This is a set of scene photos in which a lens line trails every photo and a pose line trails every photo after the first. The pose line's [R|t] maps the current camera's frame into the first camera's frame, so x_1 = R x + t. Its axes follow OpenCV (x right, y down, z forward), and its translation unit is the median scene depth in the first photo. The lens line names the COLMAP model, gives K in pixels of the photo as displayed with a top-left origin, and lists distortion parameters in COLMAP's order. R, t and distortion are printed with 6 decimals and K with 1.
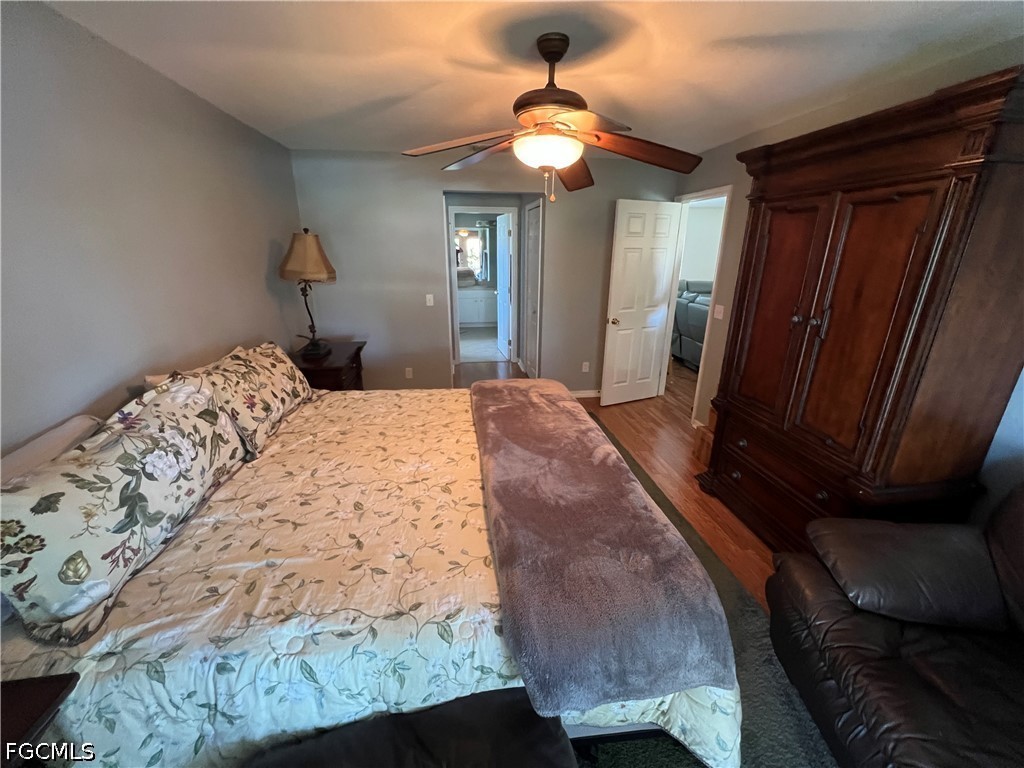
lens RADIAL K [[408.6, 0, 511.3], [0, 408.6, 382.9], [0, 0, 1]] dist [-0.001522, -0.000204]
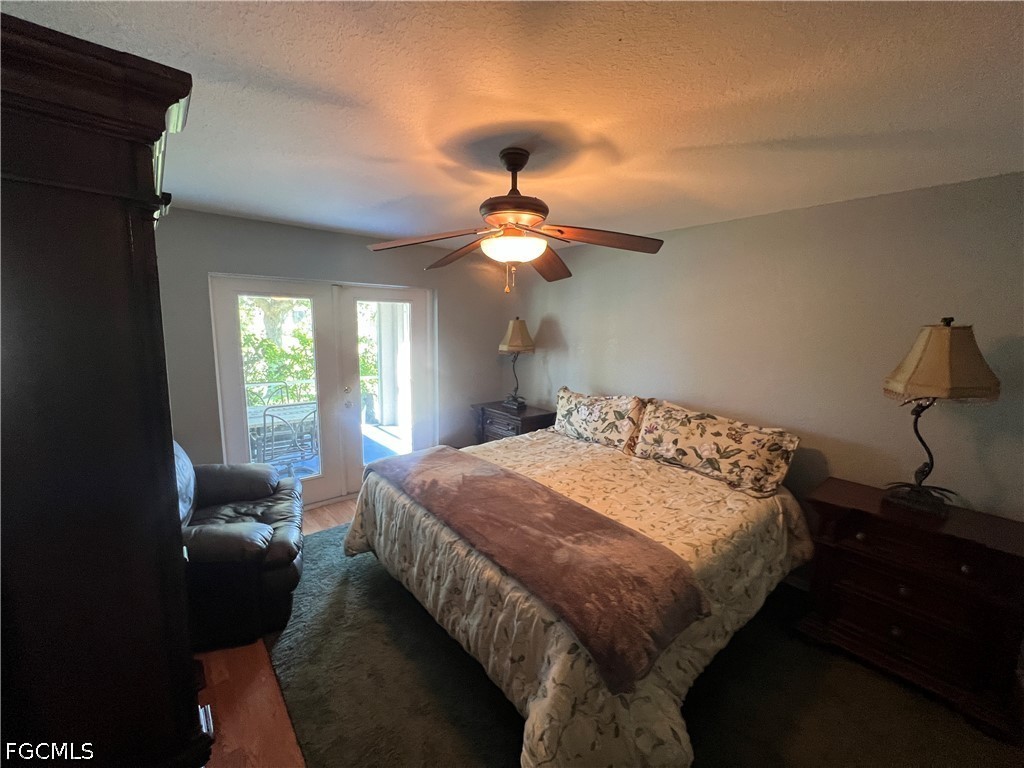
lens RADIAL K [[408.6, 0, 511.3], [0, 408.6, 382.9], [0, 0, 1]] dist [-0.001522, -0.000204]
pose [[-0.841427, 0.053565, -0.537709, 0.683416], [-0.195911, 0.897135, 0.395939, -0.670069], [0.503606, 0.438497, -0.744380, 1.939160]]
